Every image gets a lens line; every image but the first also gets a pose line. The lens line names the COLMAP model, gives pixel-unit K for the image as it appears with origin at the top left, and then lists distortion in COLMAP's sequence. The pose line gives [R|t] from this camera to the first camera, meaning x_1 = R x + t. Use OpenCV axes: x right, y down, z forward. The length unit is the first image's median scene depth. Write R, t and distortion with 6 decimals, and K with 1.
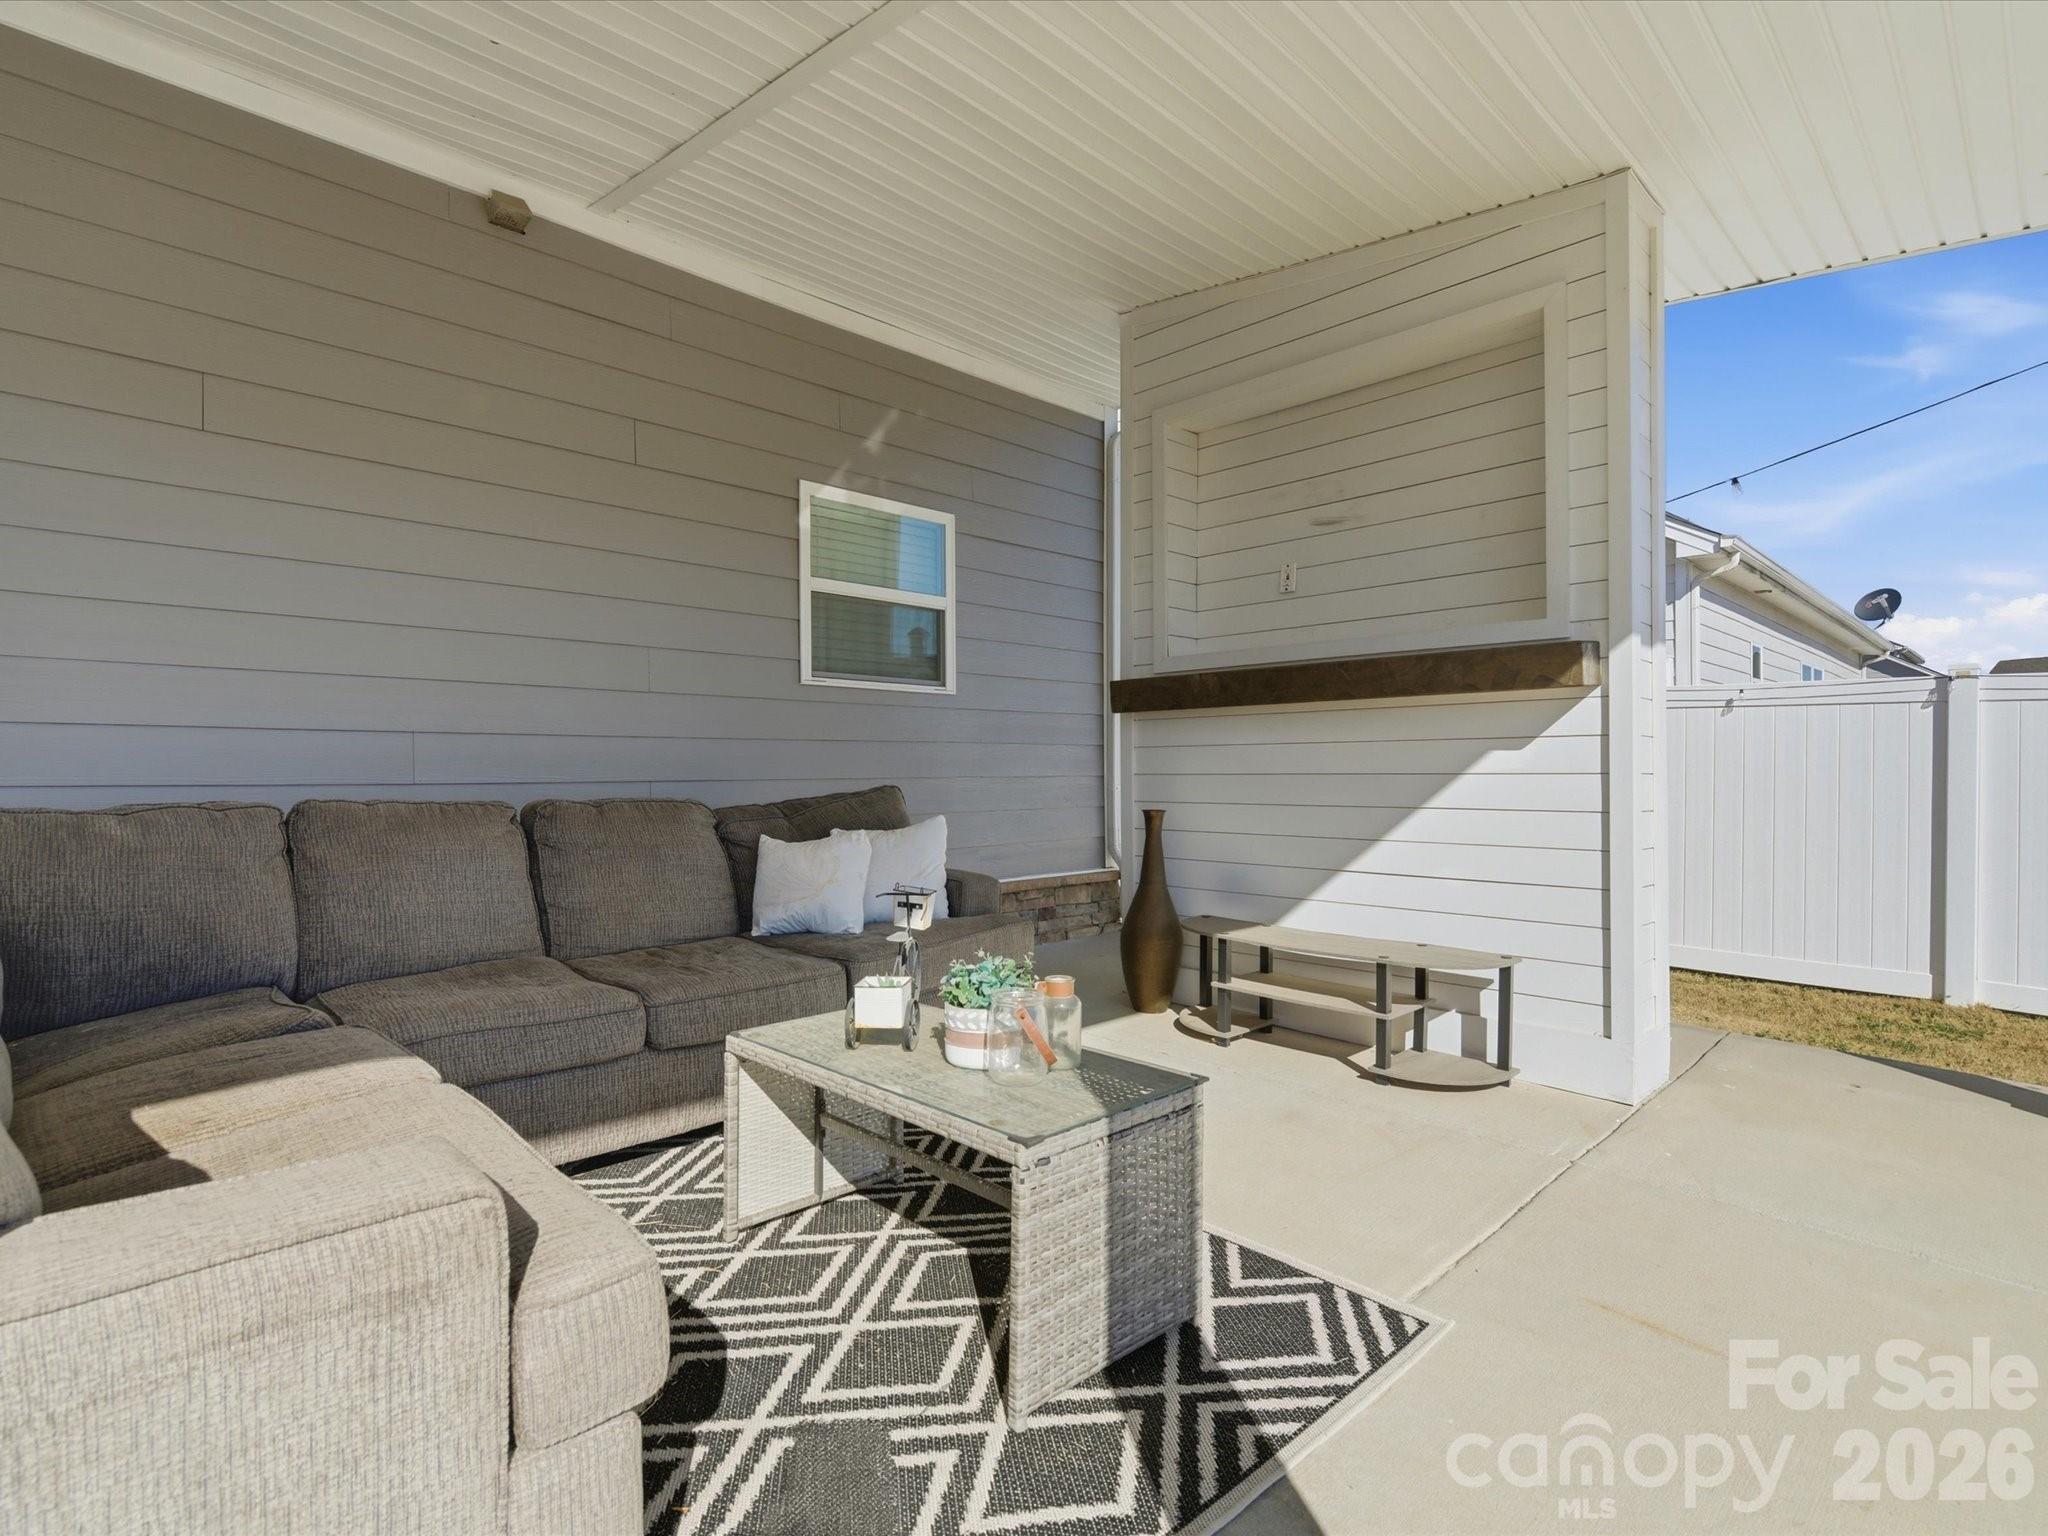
lens RADIAL K [[1032.8, 0, 1024.0], [0, 1032.8, 768.0], [0, 0, 1]] dist [-0.001715, 0.000633]
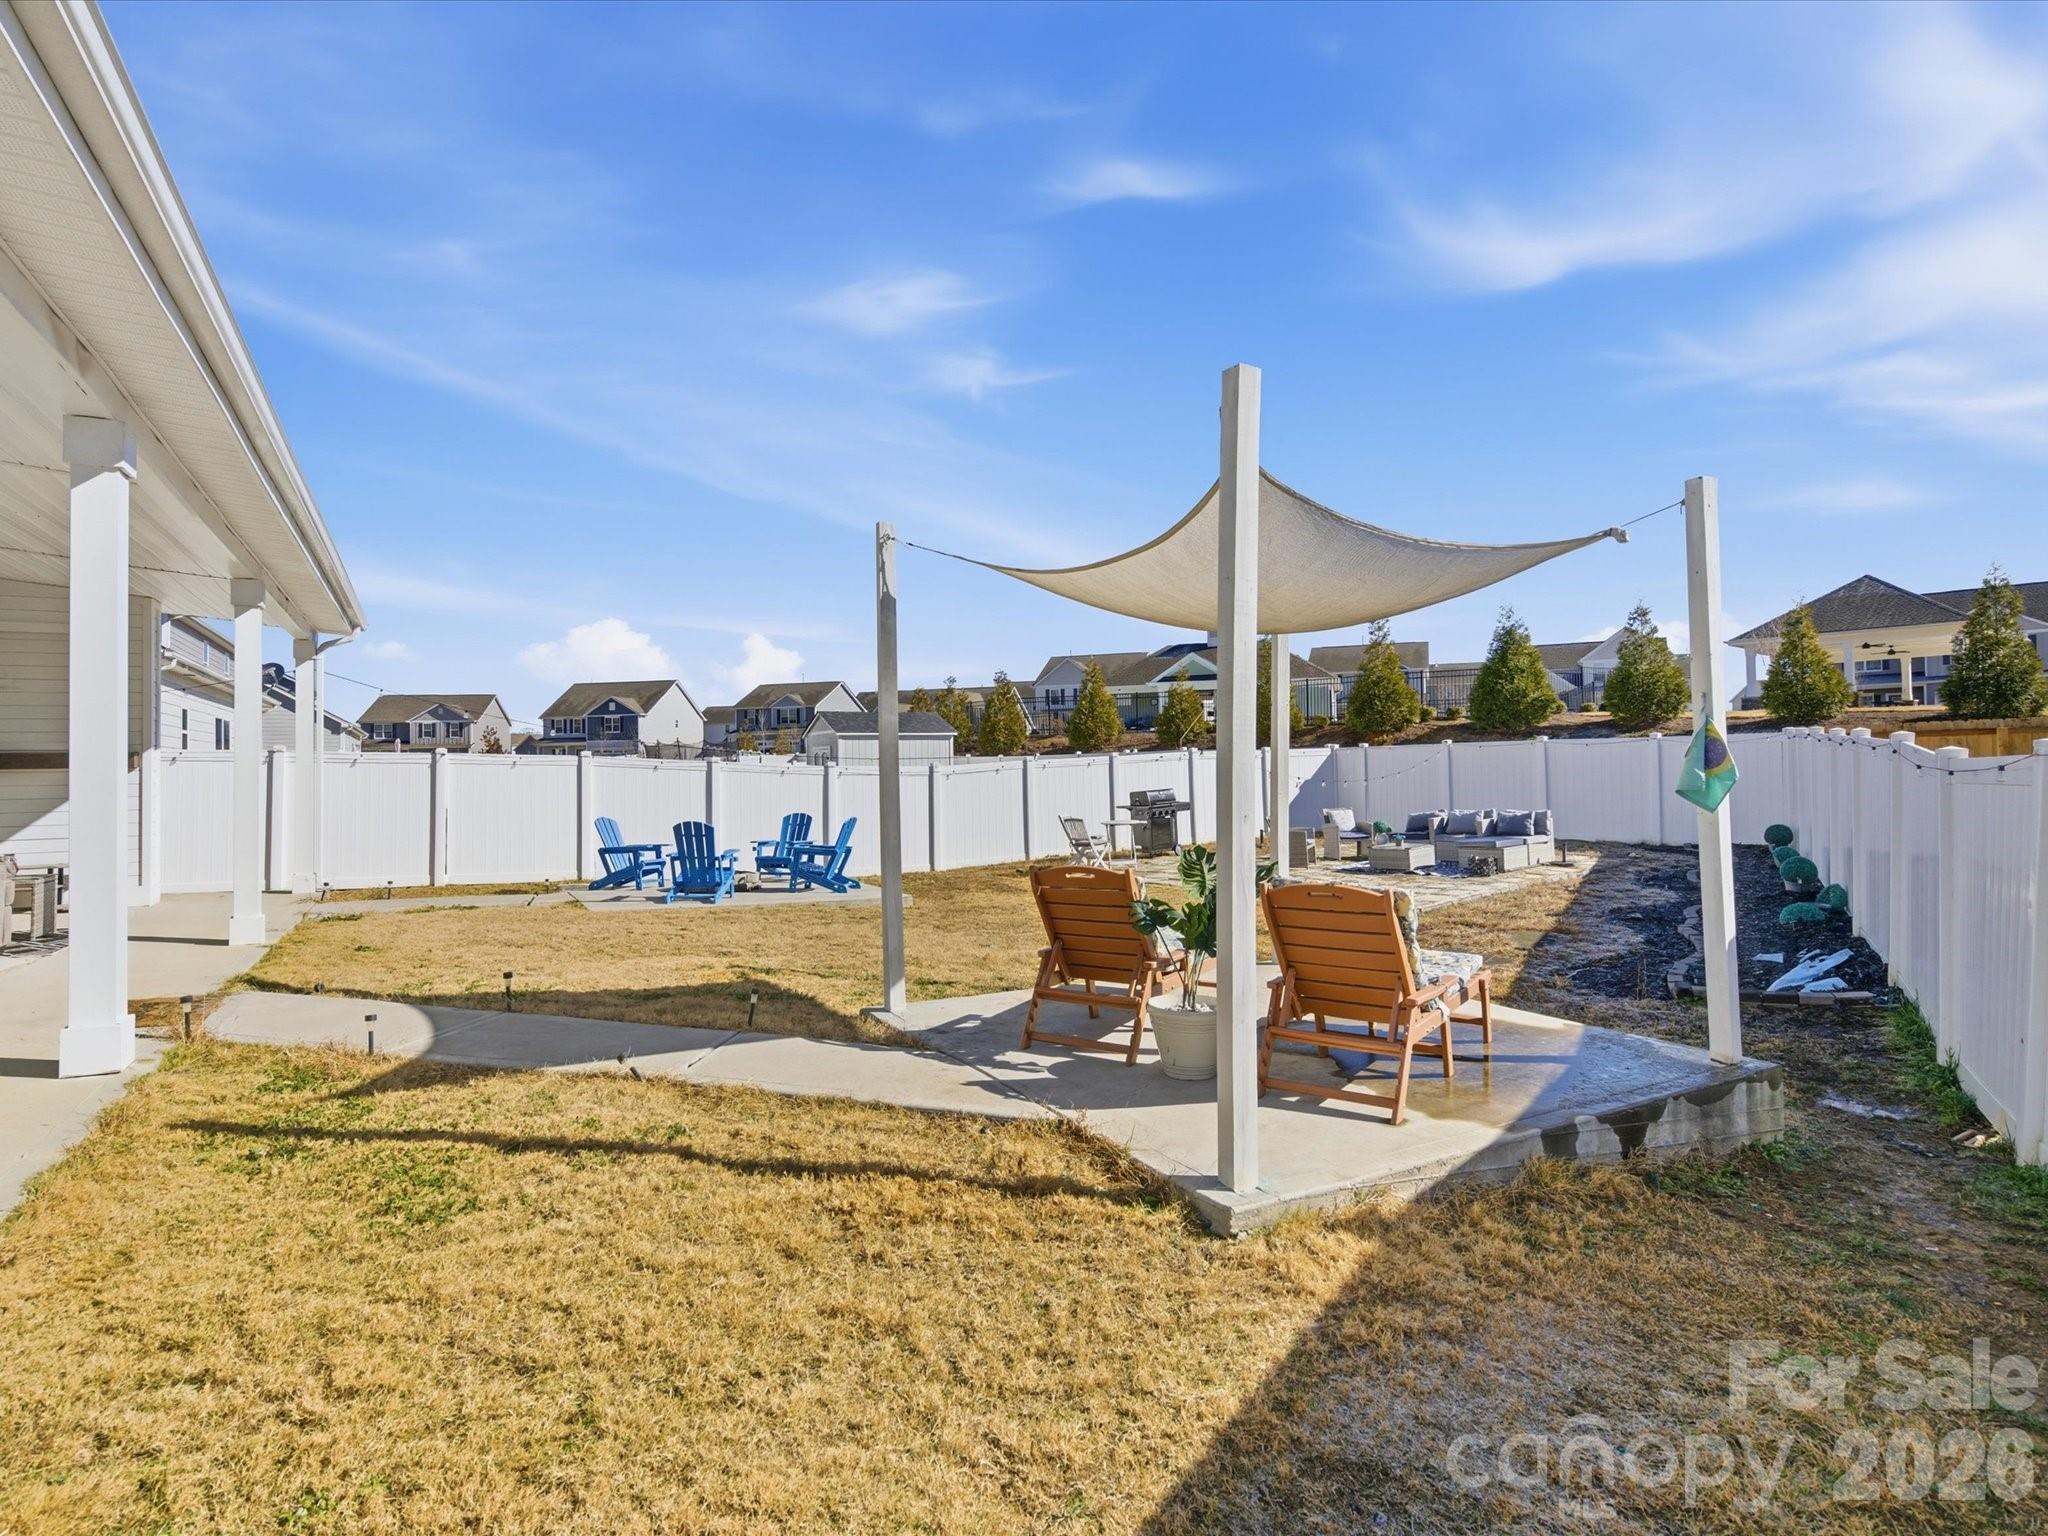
lens RADIAL K [[1032.8, 0, 1024.0], [0, 1032.8, 768.0], [0, 0, 1]] dist [-0.001715, 0.000633]
pose [[0.265868, 0.018472, 0.963832, -0.621250], [-0.008298, 0.999823, -0.016872, -0.005048], [-0.963974, -0.003512, 0.265974, -0.871412]]
